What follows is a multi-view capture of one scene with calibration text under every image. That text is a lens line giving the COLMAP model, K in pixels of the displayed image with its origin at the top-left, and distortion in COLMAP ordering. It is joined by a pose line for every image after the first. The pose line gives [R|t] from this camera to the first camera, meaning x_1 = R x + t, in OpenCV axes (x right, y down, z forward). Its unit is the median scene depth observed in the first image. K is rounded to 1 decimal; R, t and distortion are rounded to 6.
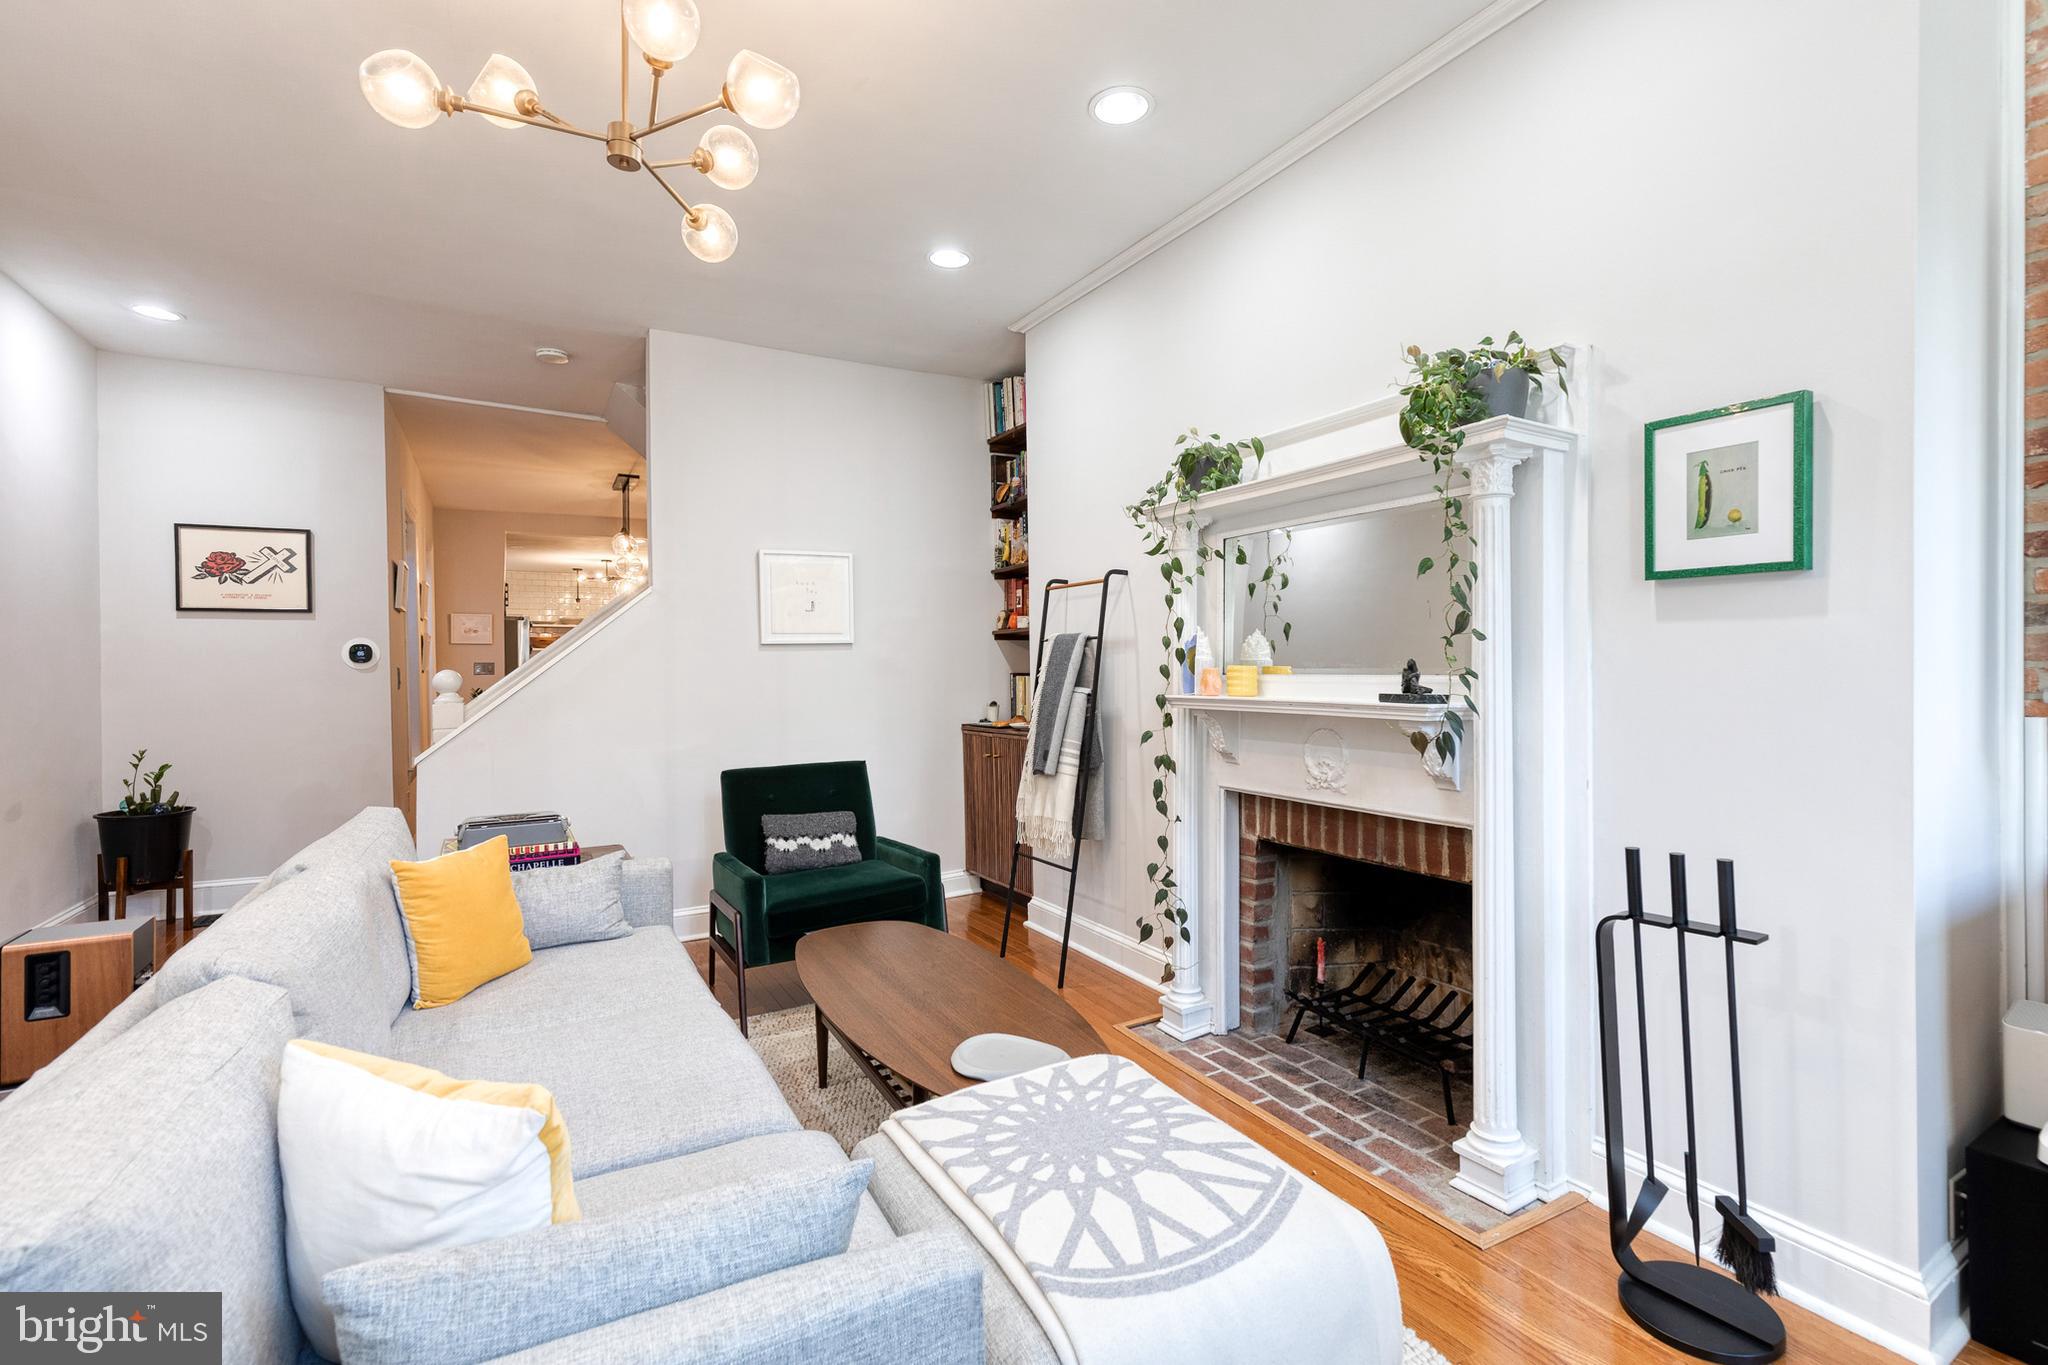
lens RADIAL K [[924.6, 0, 1050.7], [0, 924.6, 670.6], [0, 0, 1]] dist [0.003345, -0.000414]
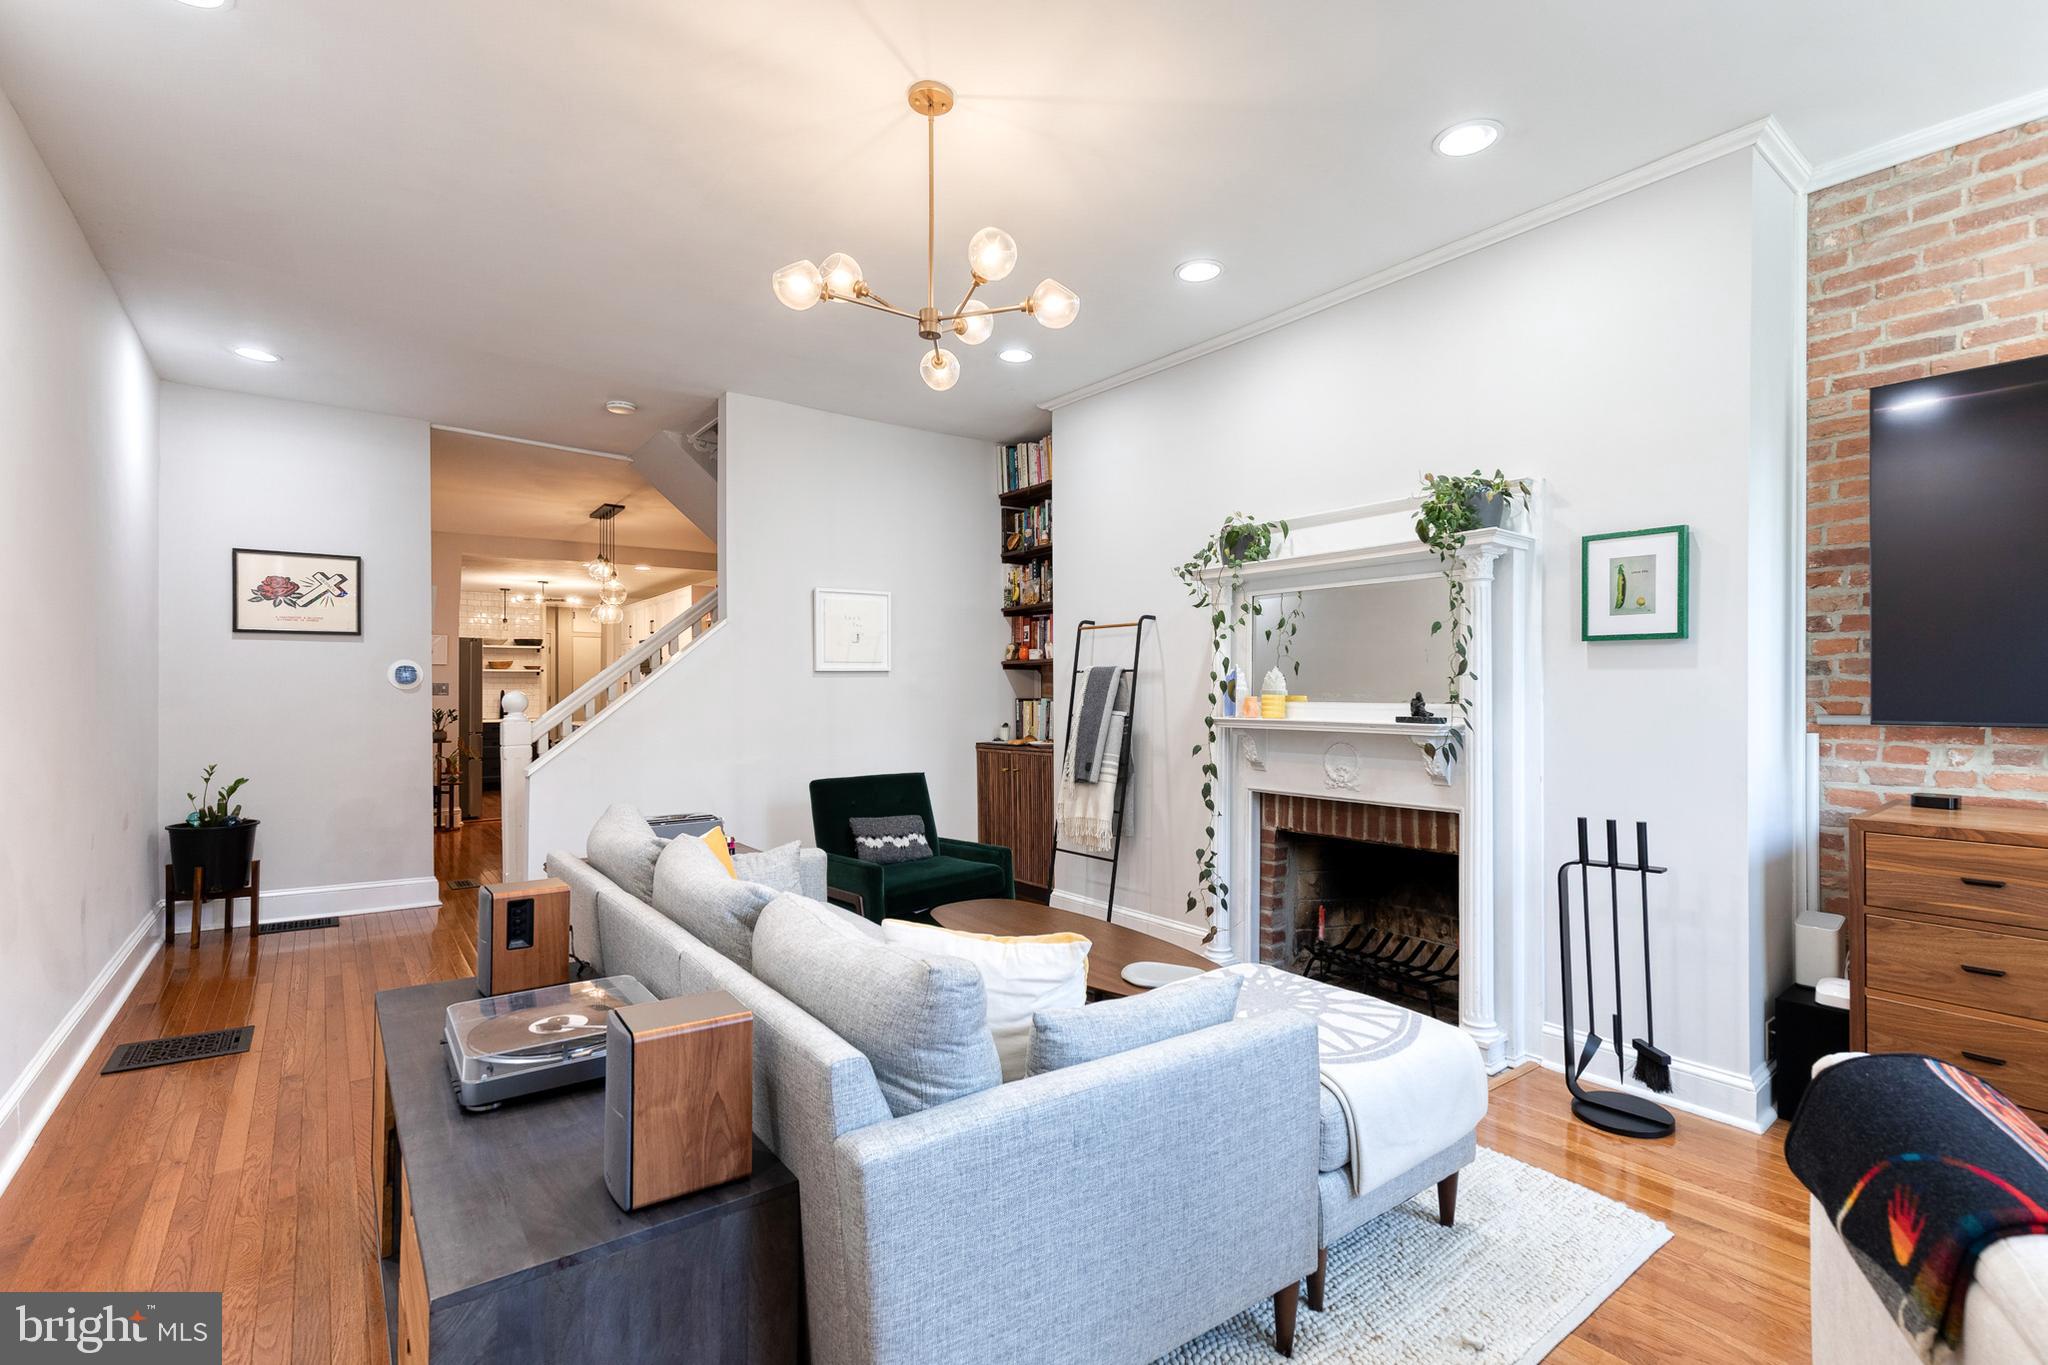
lens RADIAL K [[921.6, 0, 1049.7], [0, 921.6, 686.3], [0, 0, 1]] dist [0.003550, -0.001036]
pose [[0.991059, 0.010386, 0.133021, -0.273675], [-0.009032, 0.999901, -0.010783, -0.000529], [-0.133120, 0.009486, 0.991055, -0.242696]]
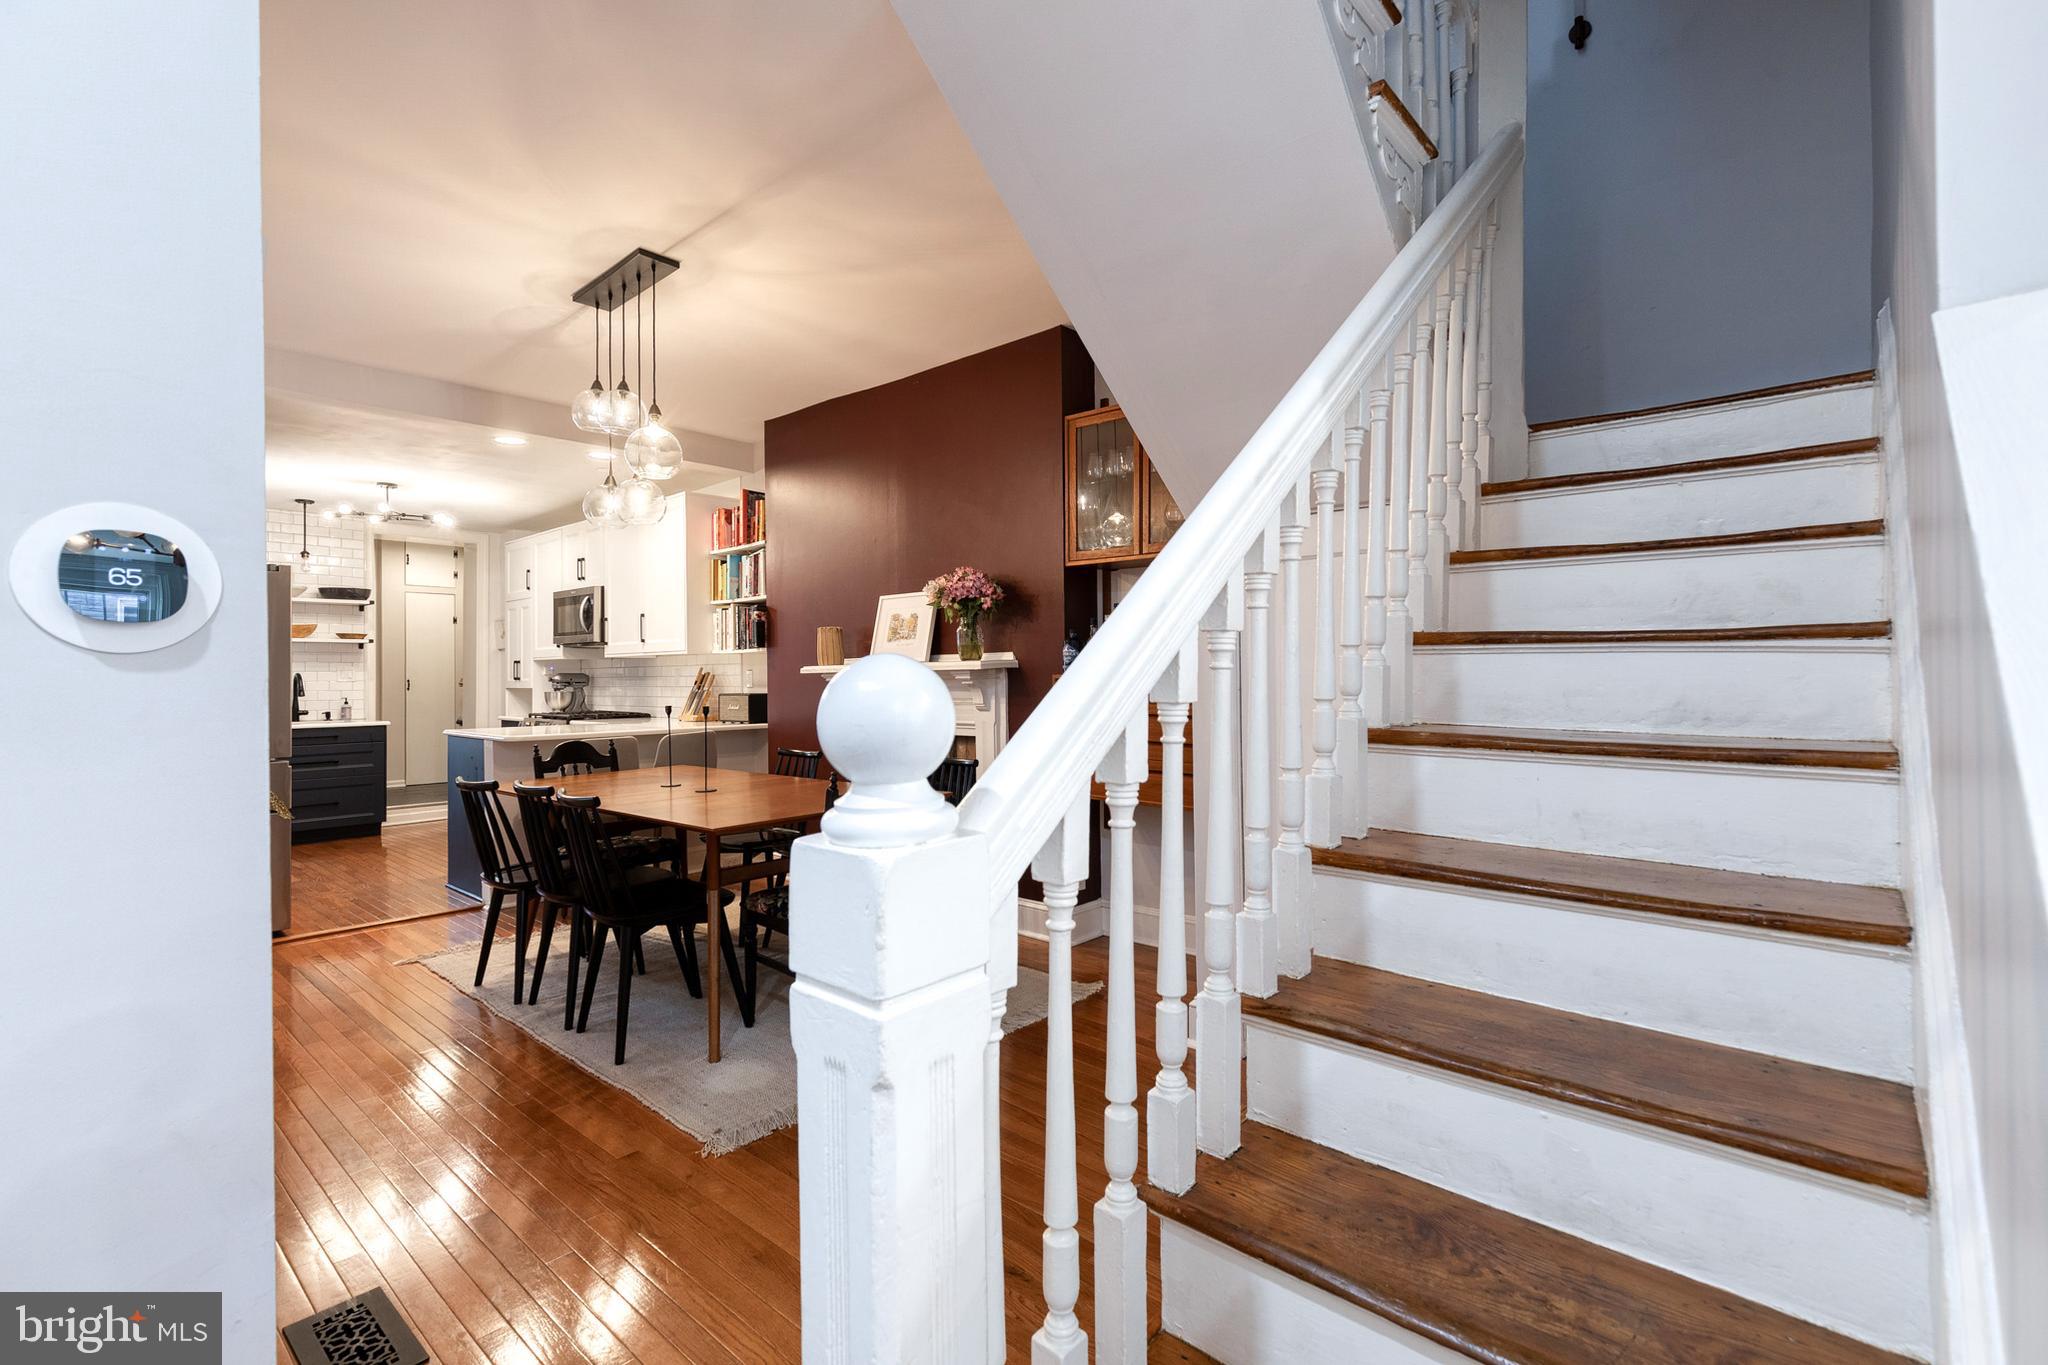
lens RADIAL K [[924.6, 0, 1050.7], [0, 924.6, 670.6], [0, 0, 1]] dist [0.003345, -0.000414]
pose [[0.948294, 0.006316, 0.317331, -1.080355], [-0.003137, 0.999940, -0.010528, 0.006864], [-0.317379, 0.008988, 0.948256, 1.296810]]
